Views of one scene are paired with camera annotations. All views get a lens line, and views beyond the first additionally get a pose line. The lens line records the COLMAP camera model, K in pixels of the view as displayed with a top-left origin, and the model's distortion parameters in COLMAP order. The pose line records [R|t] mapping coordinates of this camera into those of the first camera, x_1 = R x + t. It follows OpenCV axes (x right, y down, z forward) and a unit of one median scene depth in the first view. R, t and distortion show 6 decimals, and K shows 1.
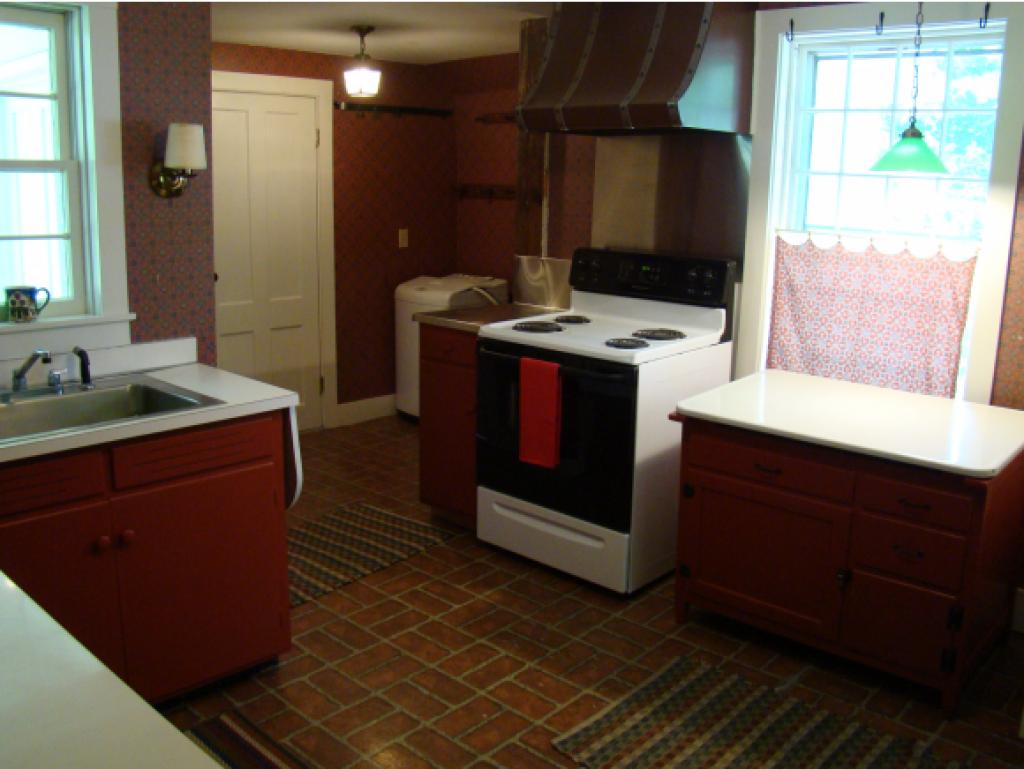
lens RADIAL K [[936.2, 0, 512.0], [0, 936.2, 384.5], [0, 0, 1]] dist [-0.146462, 0.002582]
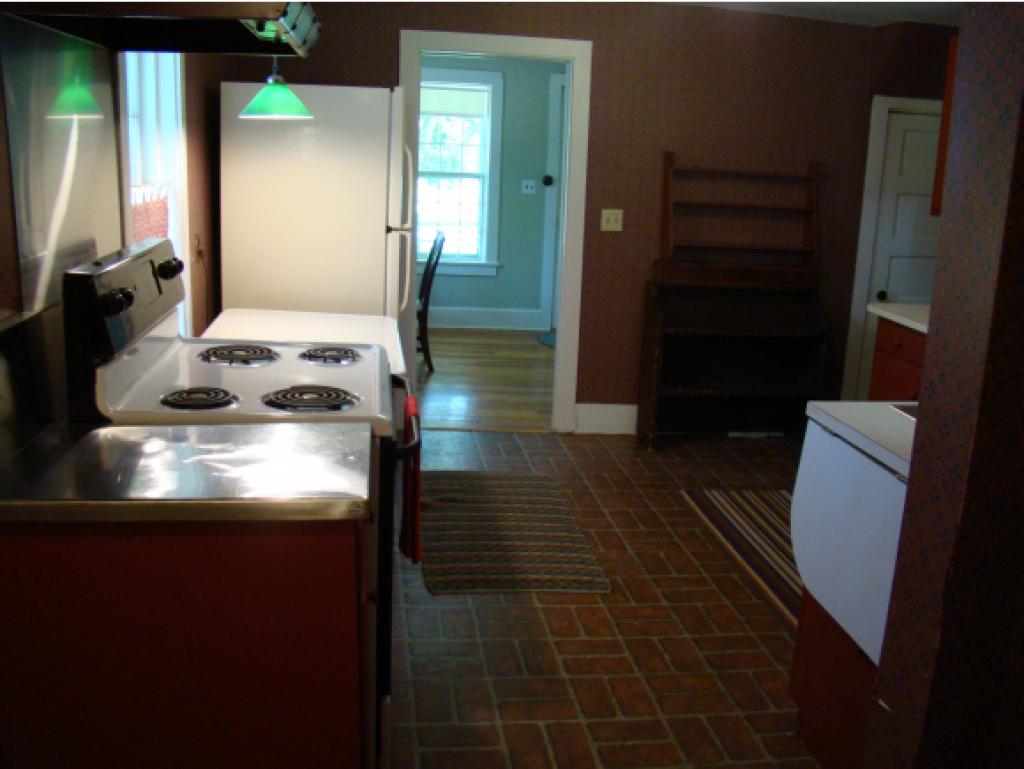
lens RADIAL K [[936.2, 0, 512.0], [0, 936.2, 384.5], [0, 0, 1]] dist [-0.146462, 0.002582]
pose [[-0.780008, -0.197832, 0.593674, -0.486834], [0.081902, 0.908276, 0.410276, -0.356325], [-0.620386, 0.368641, -0.692260, 1.638813]]
